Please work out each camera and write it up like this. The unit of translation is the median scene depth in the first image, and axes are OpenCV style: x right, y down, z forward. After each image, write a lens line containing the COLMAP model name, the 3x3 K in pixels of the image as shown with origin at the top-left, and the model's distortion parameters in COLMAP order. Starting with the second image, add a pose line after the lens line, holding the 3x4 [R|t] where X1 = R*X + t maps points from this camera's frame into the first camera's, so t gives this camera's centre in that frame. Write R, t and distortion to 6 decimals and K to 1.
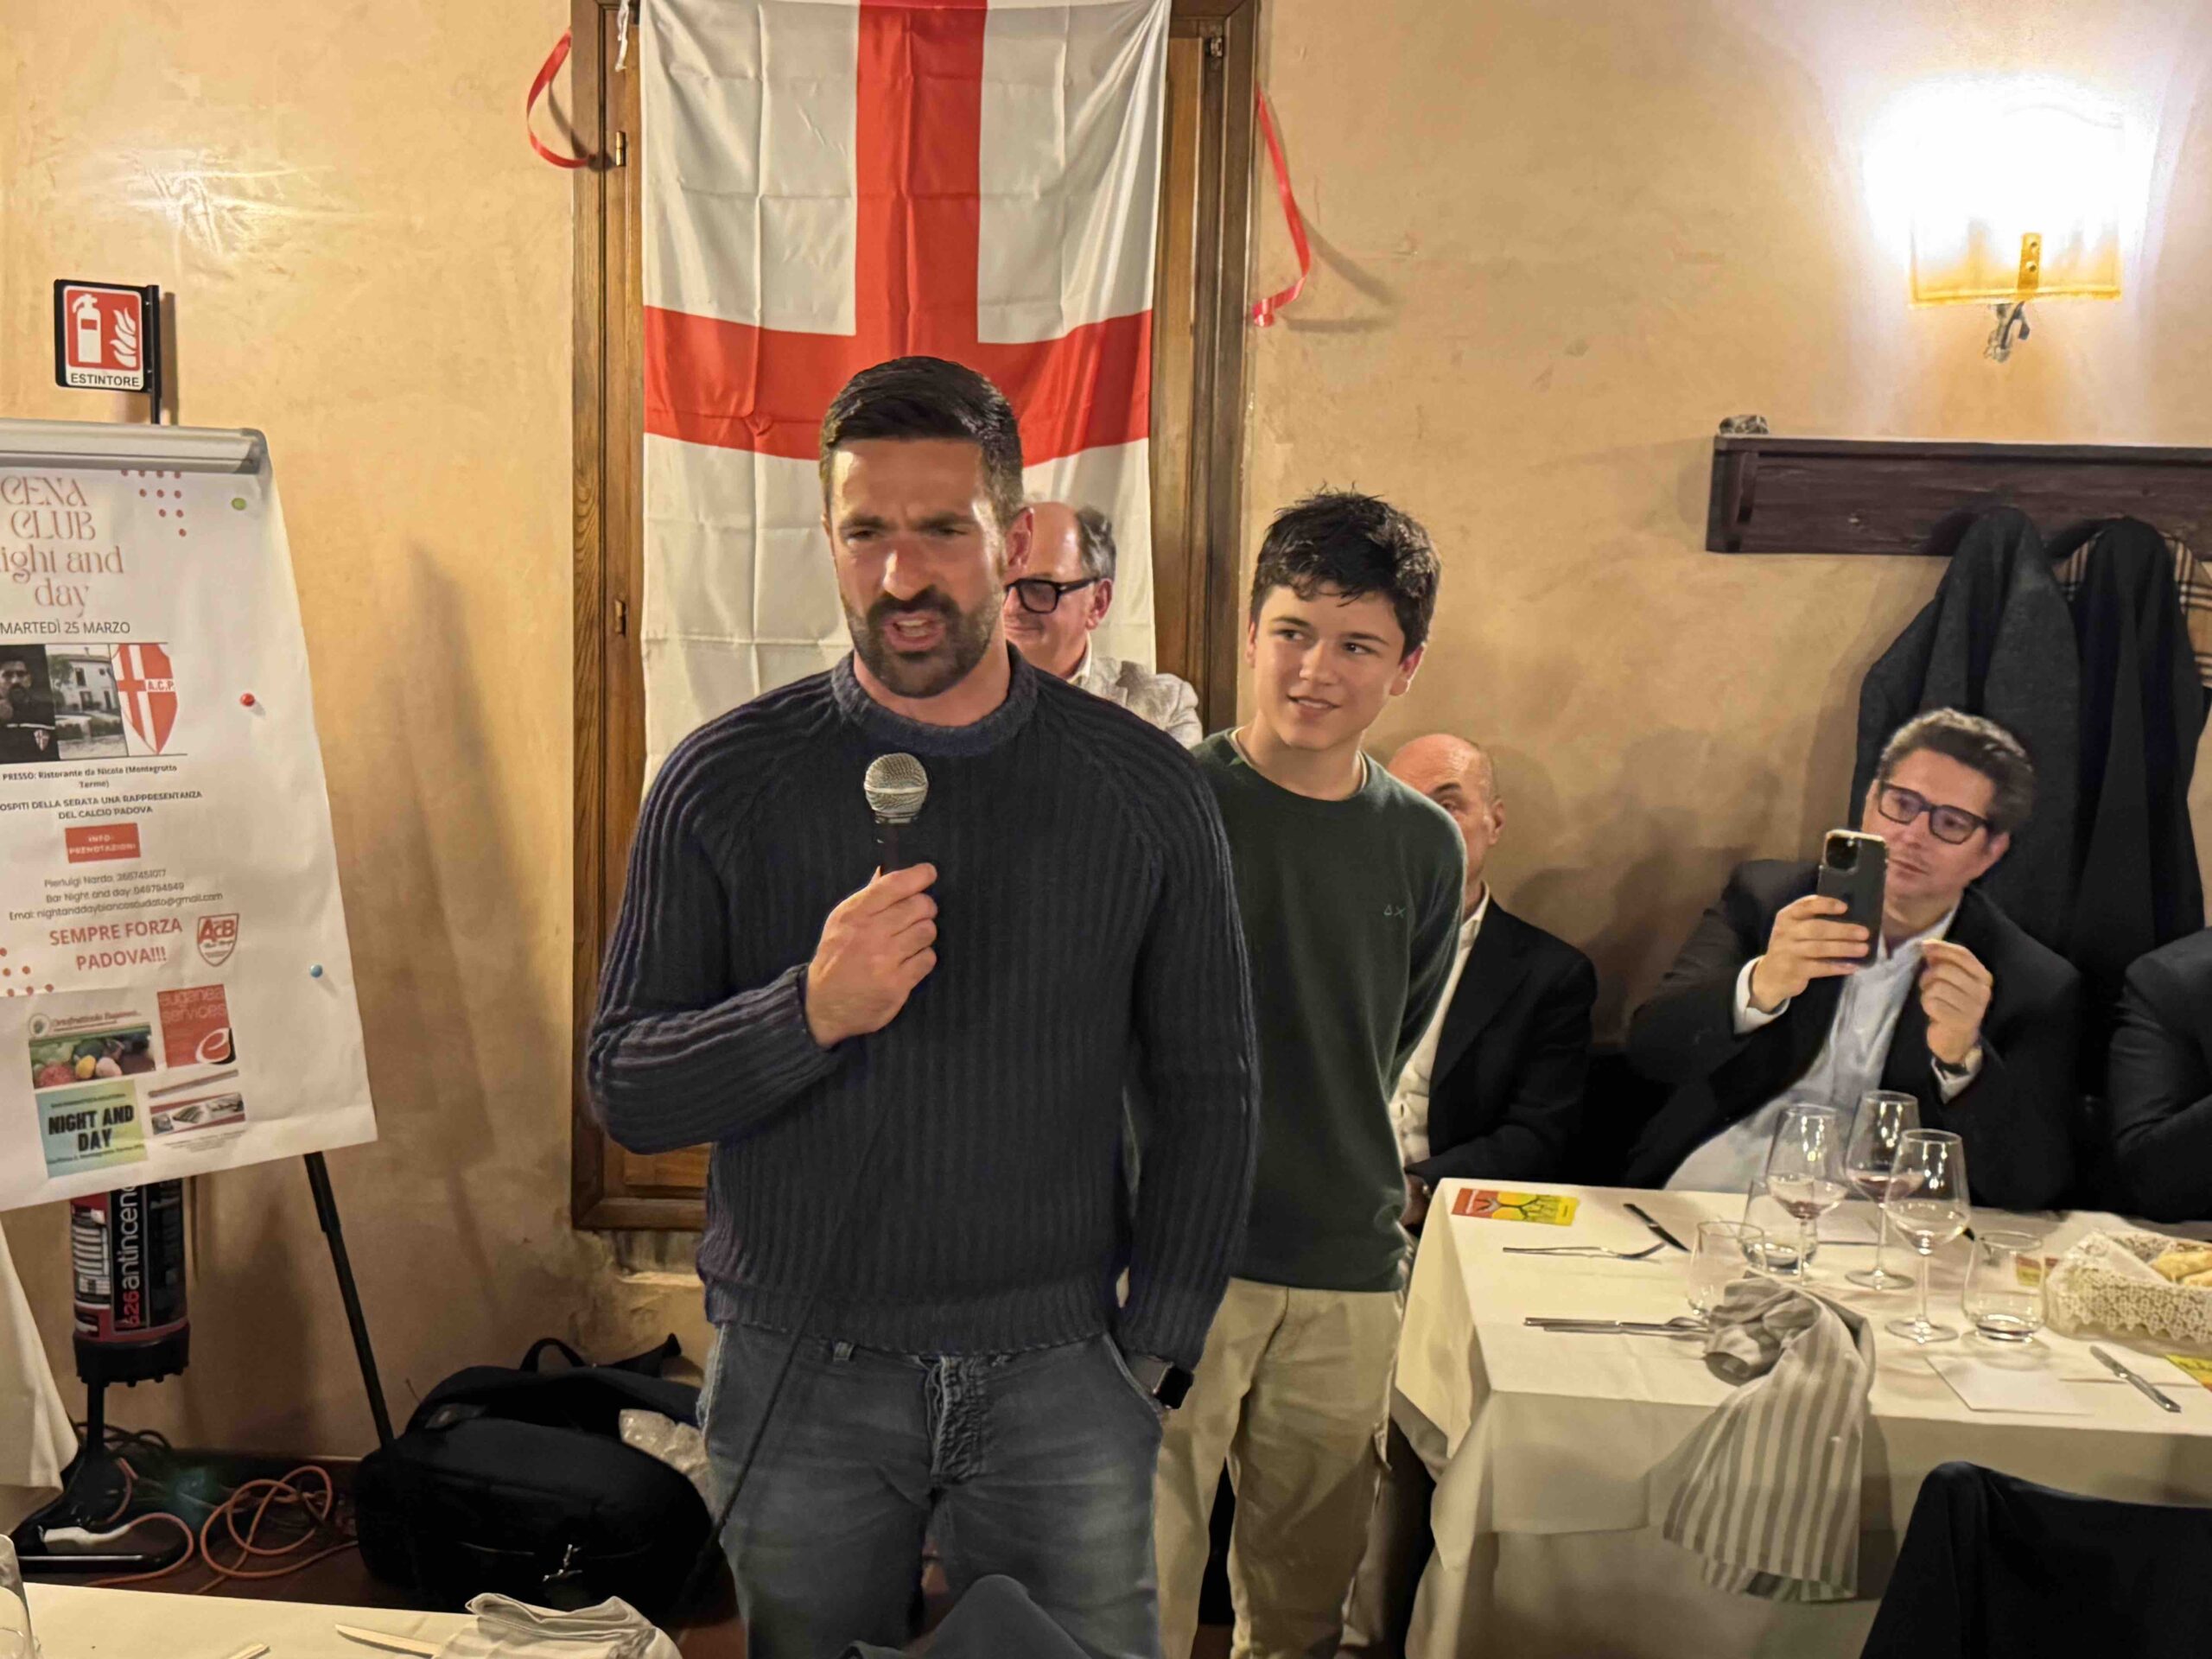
lens RADIAL K [[2958.3, 0, 1085.6], [0, 2958.3, 881.4], [0, 0, 1]] dist [0.131484, 0.000000]
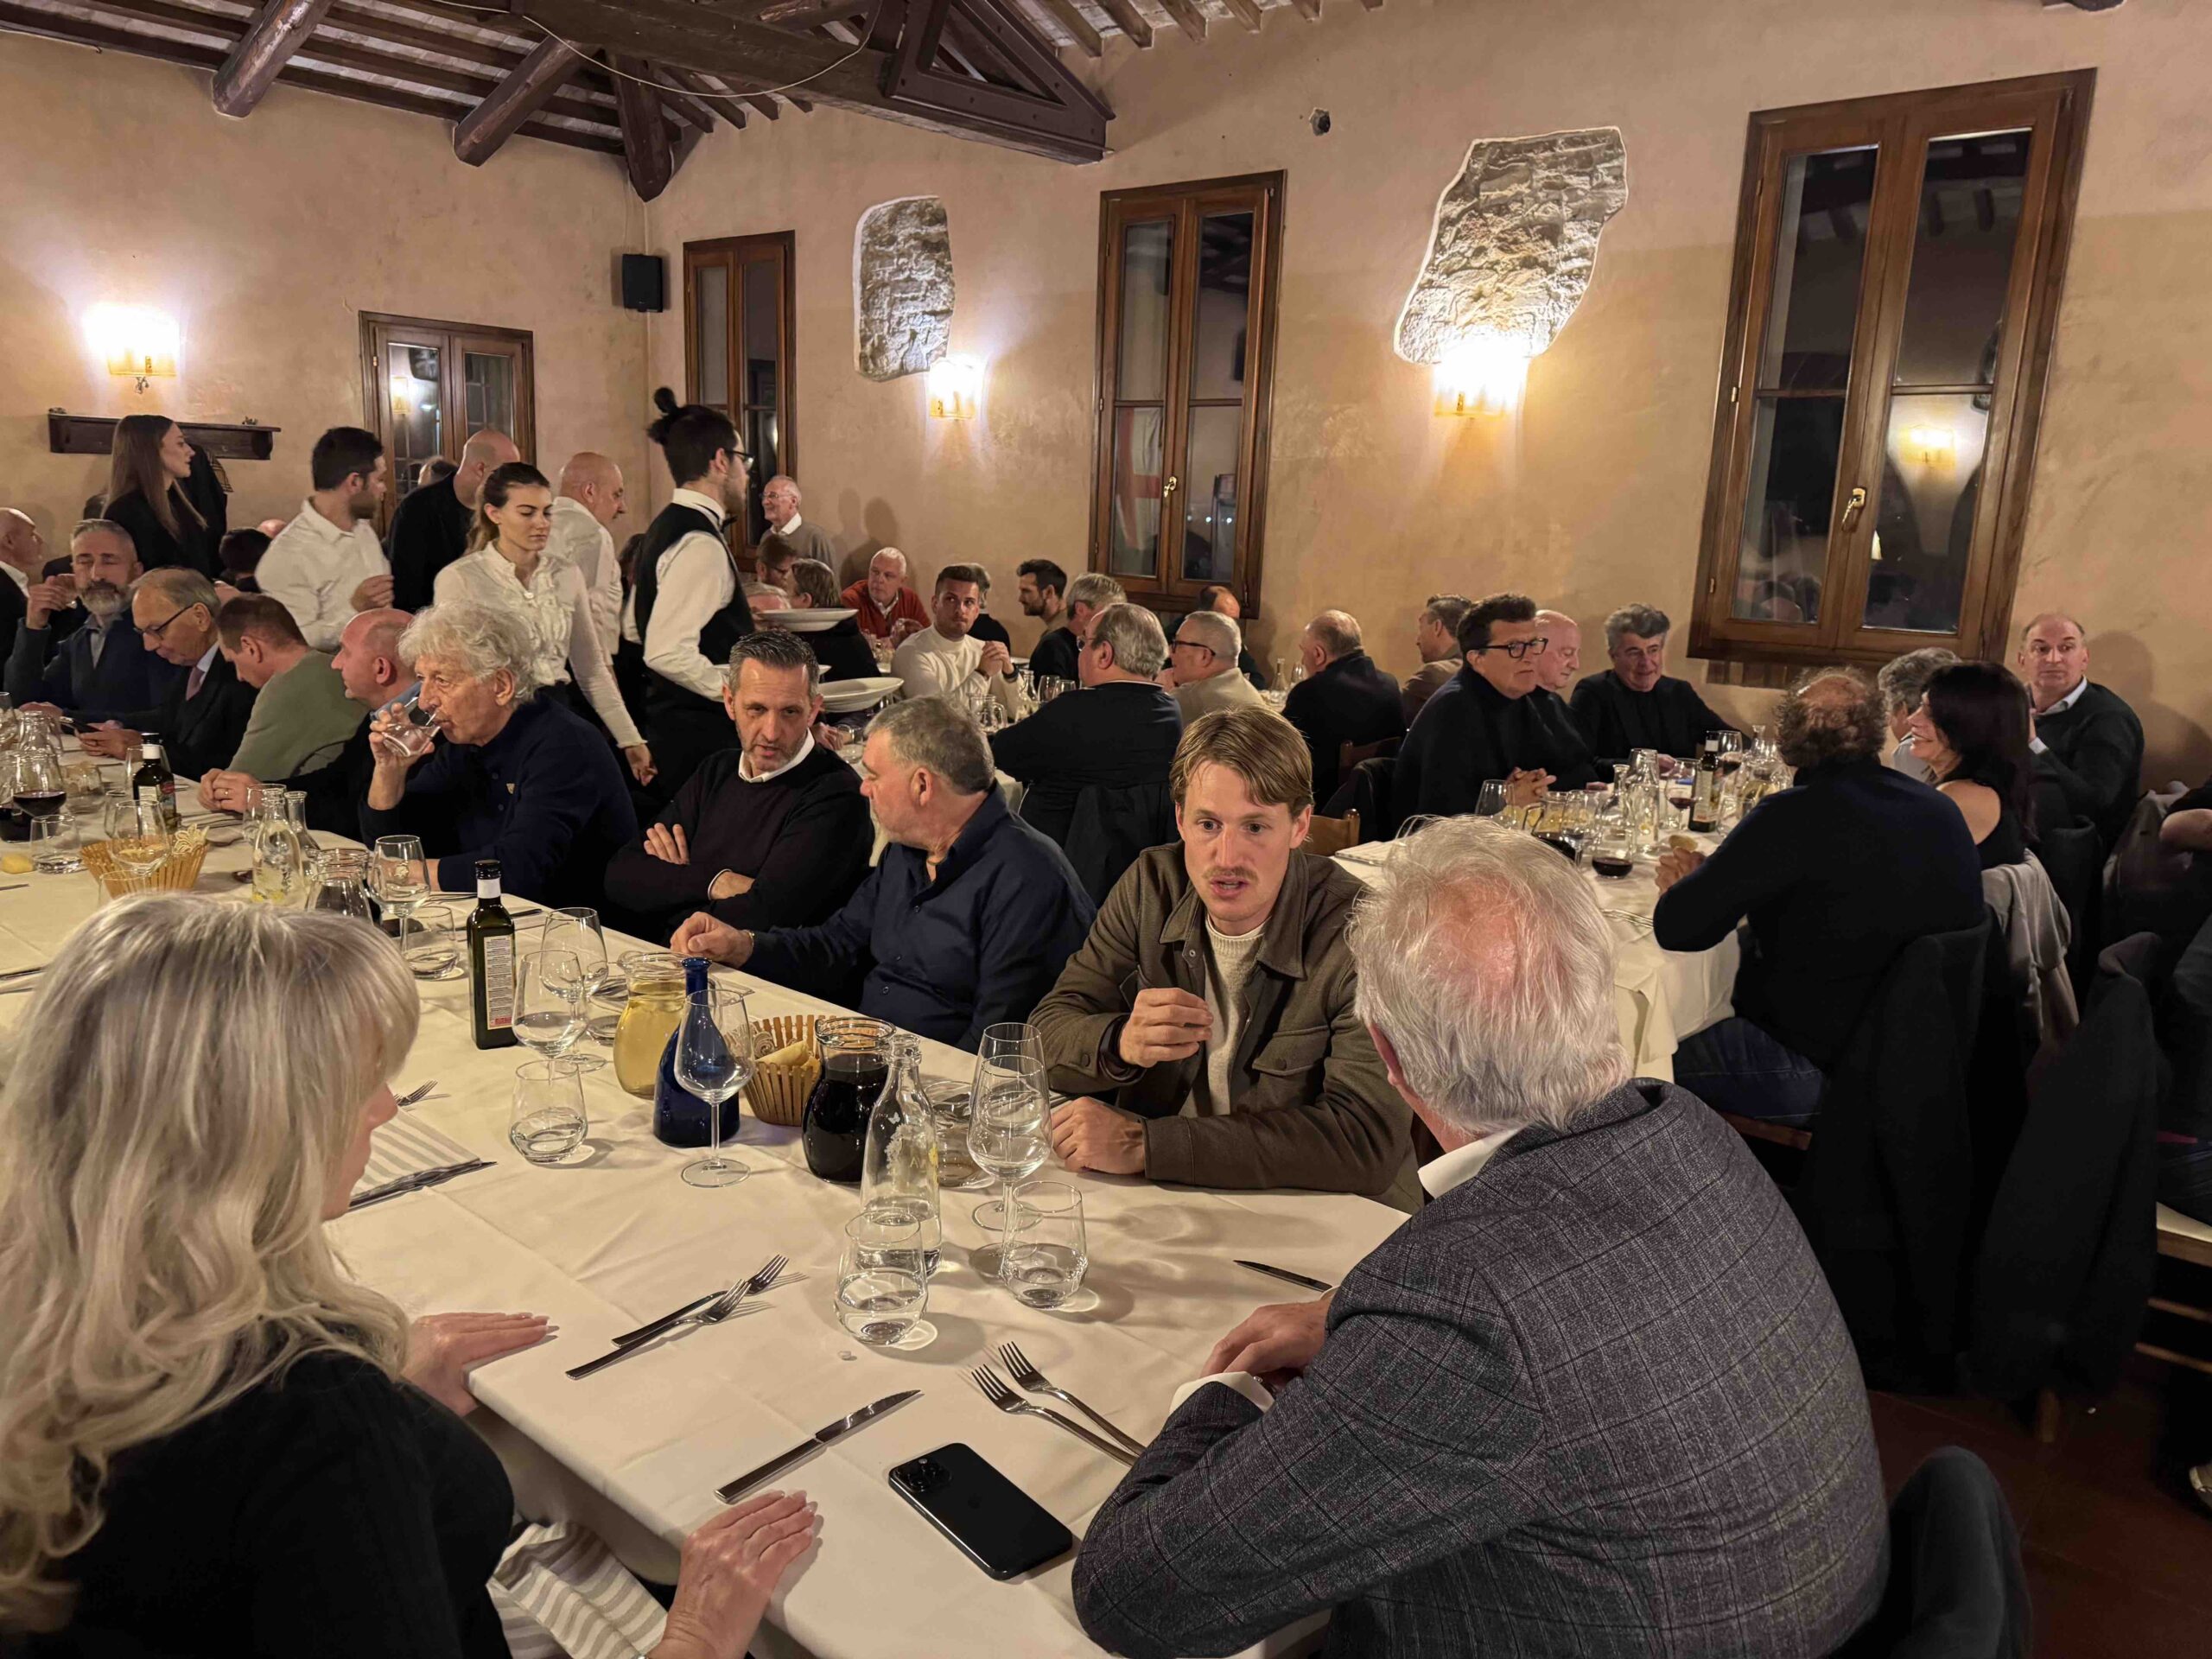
lens RADIAL K [[1597.2, 0, 1066.6], [0, 1597.2, 850.0], [0, 0, 1]] dist [0.036455, -0.036273]
pose [[0.598604, -0.179924, 0.780577, -0.543758], [0.079389, 0.982976, 0.165695, 0.102259], [-0.797101, -0.037217, 0.602698, -0.867207]]
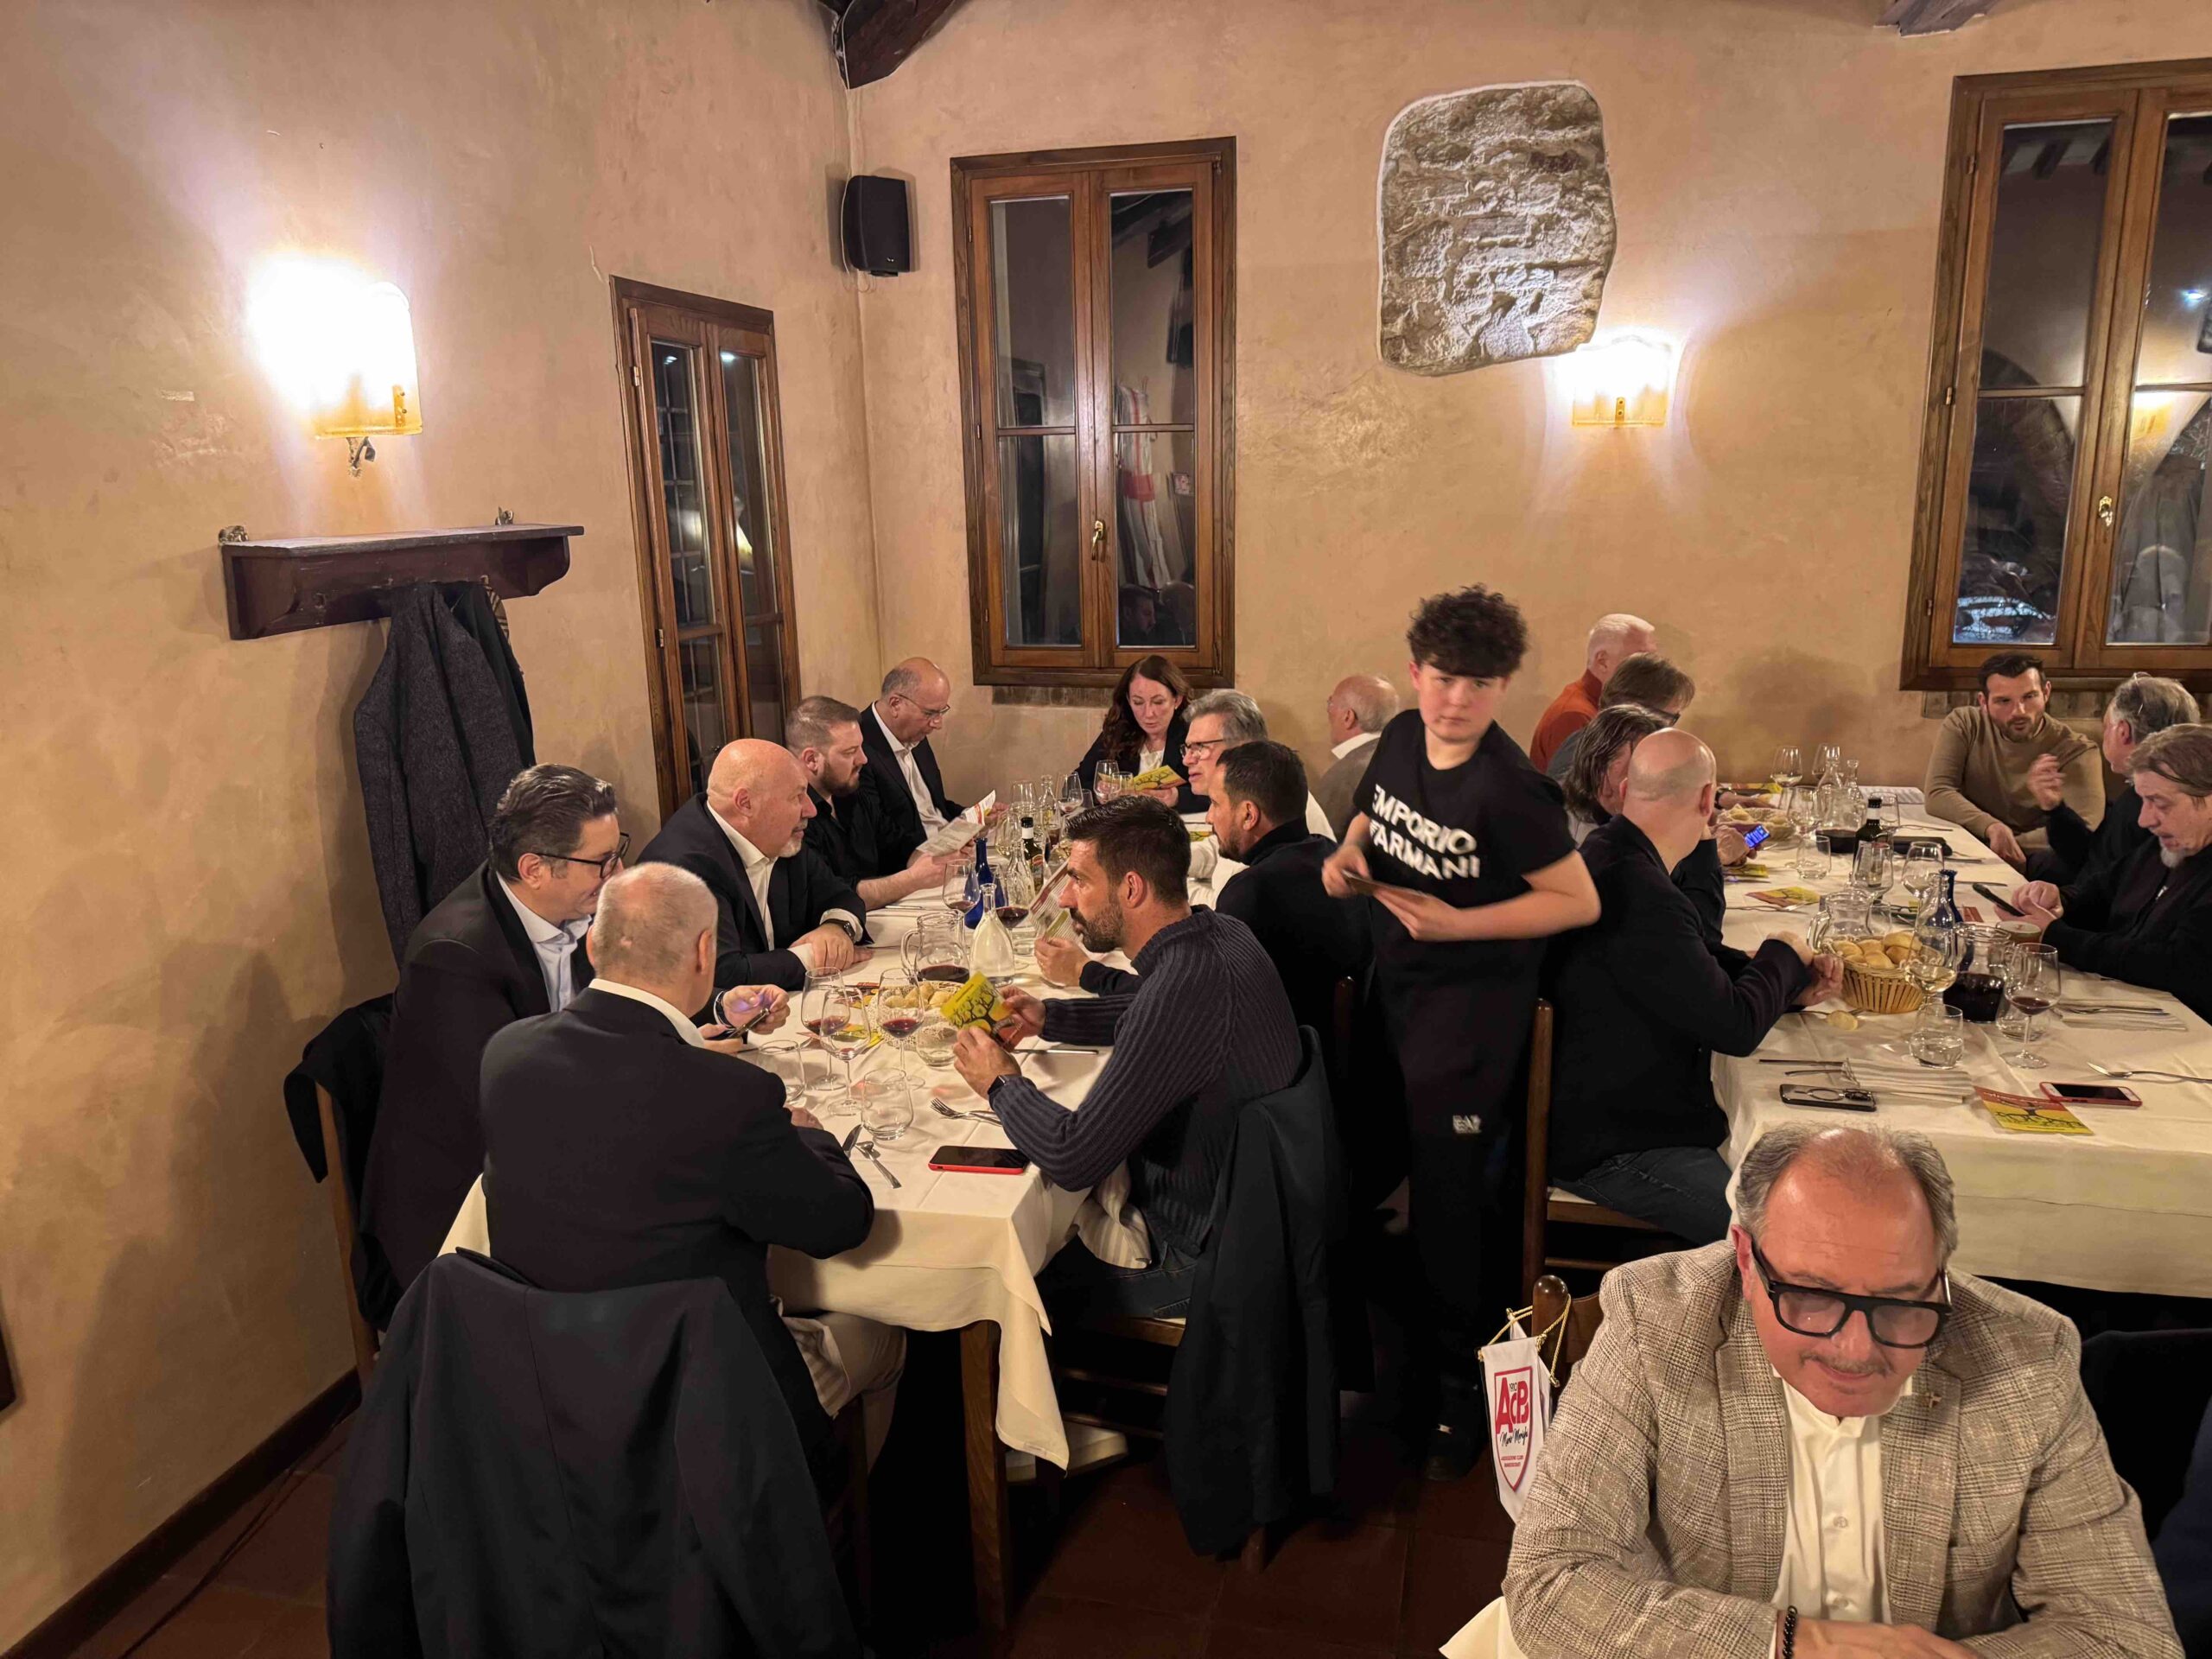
lens RADIAL K [[1597.2, 0, 1107.7], [0, 1597.2, 856.4], [0, 0, 1]] dist [0.036455, -0.036273]
pose [[0.145959, -0.263643, 0.953514, -0.393986], [0.155687, 0.957947, 0.241038, -0.129513], [-0.976963, 0.113268, 0.180867, 0.542560]]
